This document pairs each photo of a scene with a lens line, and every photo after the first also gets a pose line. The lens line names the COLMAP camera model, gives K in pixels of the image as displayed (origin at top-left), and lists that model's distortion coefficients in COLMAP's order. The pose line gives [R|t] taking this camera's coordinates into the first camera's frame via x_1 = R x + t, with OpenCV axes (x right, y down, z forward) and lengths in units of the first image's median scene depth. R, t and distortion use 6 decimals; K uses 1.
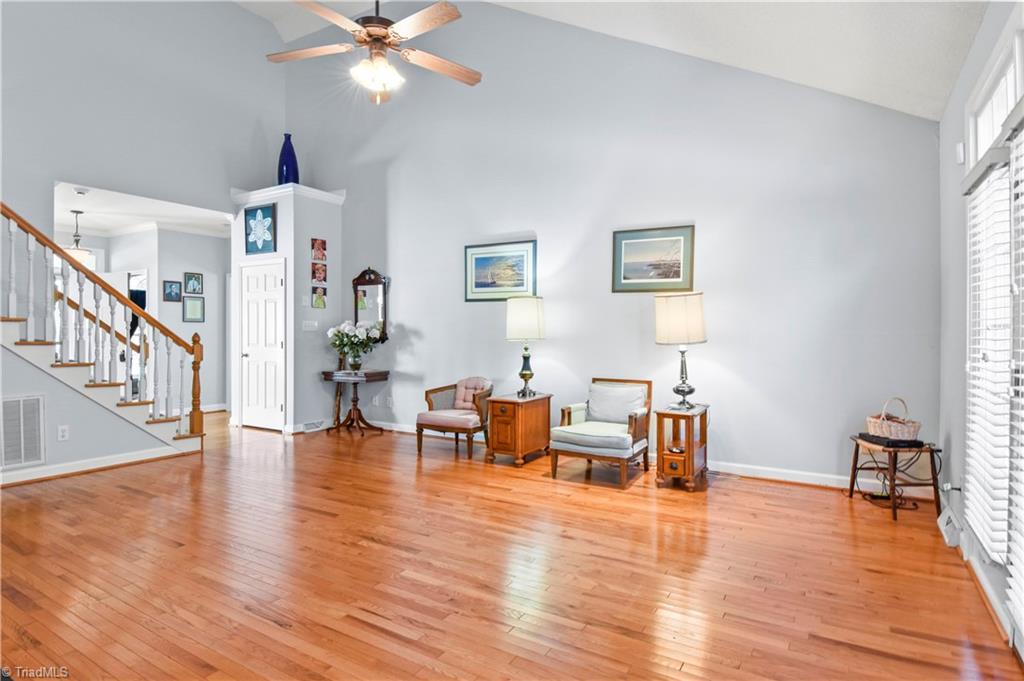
lens RADIAL K [[538.9, 0, 517.8], [0, 538.9, 337.6], [0, 0, 1]] dist [0.011700, -0.002548]
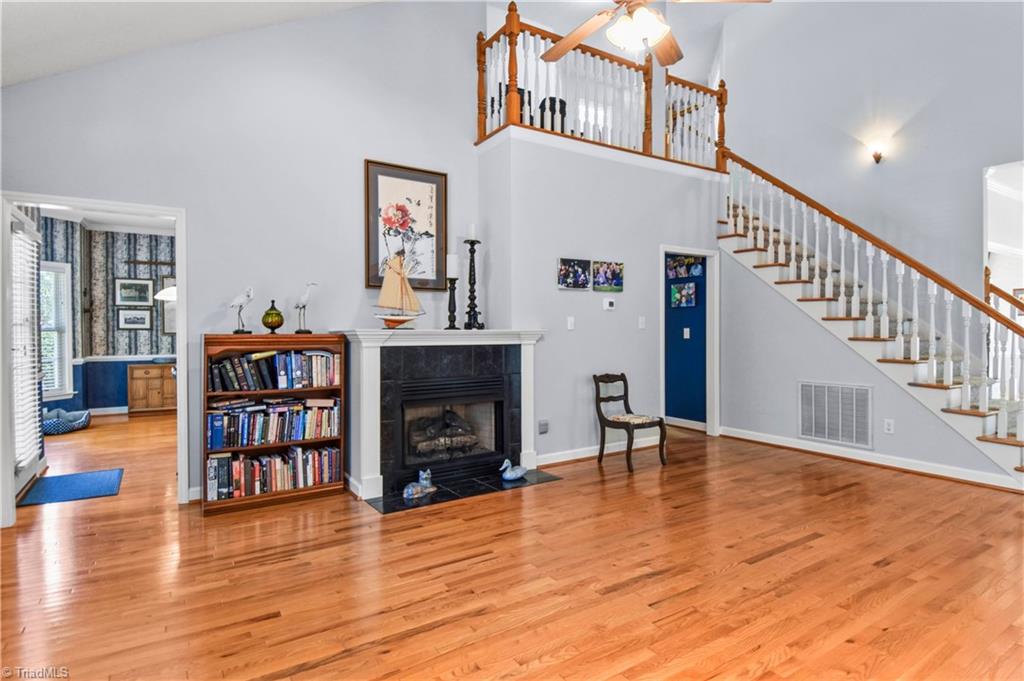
lens RADIAL K [[538.9, 0, 519.5], [0, 538.9, 331.8], [0, 0, 1]] dist [0.011700, -0.002548]
pose [[-0.438976, 0.002544, -0.898495, 0.455522], [-0.003786, 0.999982, 0.004681, -0.008058], [0.898491, 0.005456, -0.438958, 0.920538]]
